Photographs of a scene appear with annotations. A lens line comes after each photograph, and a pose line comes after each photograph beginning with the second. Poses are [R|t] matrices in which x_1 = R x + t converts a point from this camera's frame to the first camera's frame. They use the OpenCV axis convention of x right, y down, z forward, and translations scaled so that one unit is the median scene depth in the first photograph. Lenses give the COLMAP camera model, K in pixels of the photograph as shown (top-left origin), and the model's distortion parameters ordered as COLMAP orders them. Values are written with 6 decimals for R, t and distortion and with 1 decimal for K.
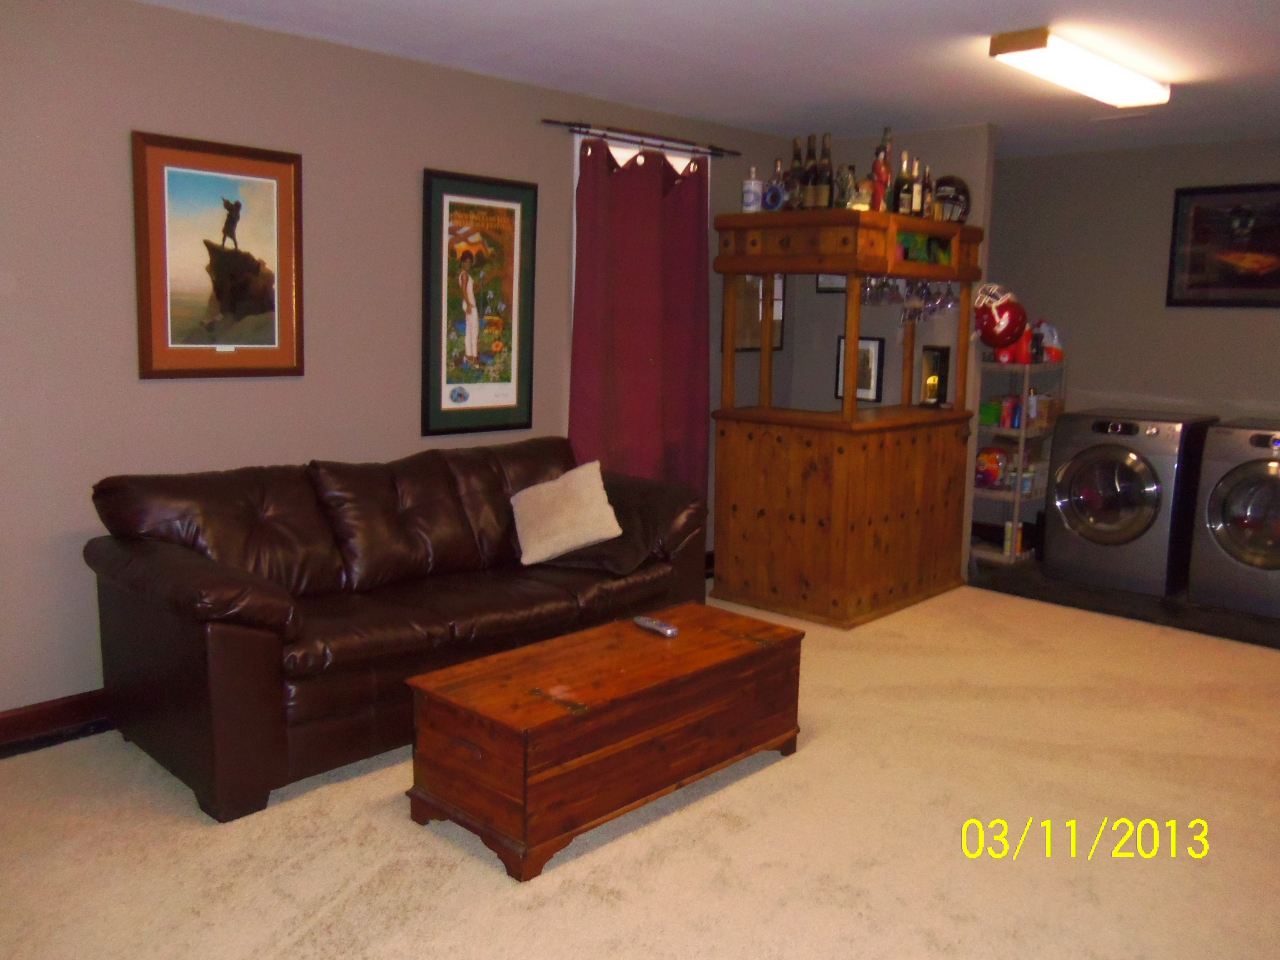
lens RADIAL K [[1072.7, 0, 638.5], [0, 1072.7, 475.1], [0, 0, 1]] dist [-0.013376, 0.013062]
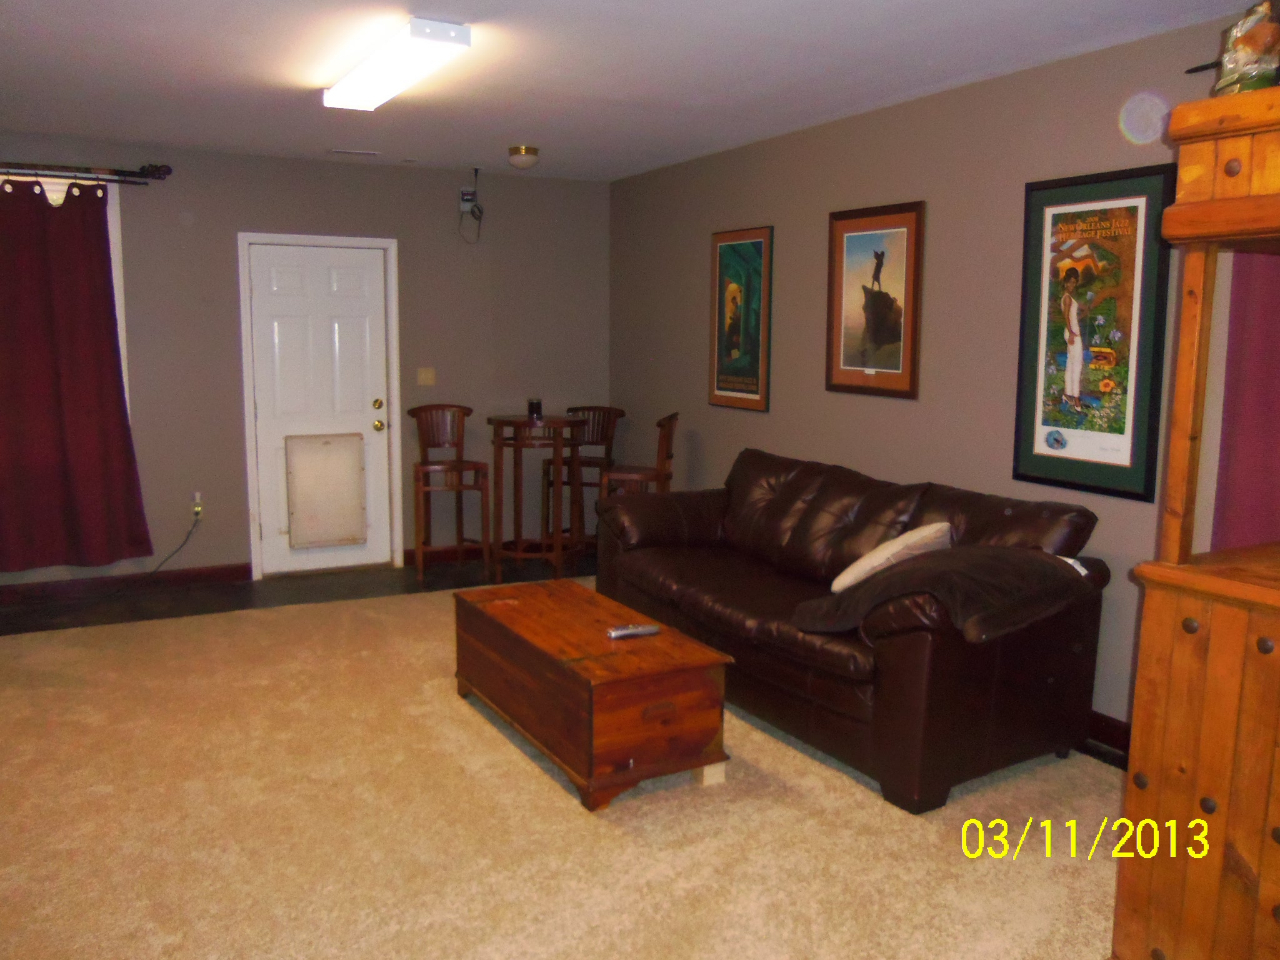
lens RADIAL K [[1072.7, 0, 639.0], [0, 1072.7, 481.3], [0, 0, 1]] dist [-0.013376, 0.013062]
pose [[-0.306027, 0.111152, -0.945512, 0.739626], [-0.155467, 0.973994, 0.164820, -0.132369], [0.939243, 0.197435, -0.280788, 0.944248]]
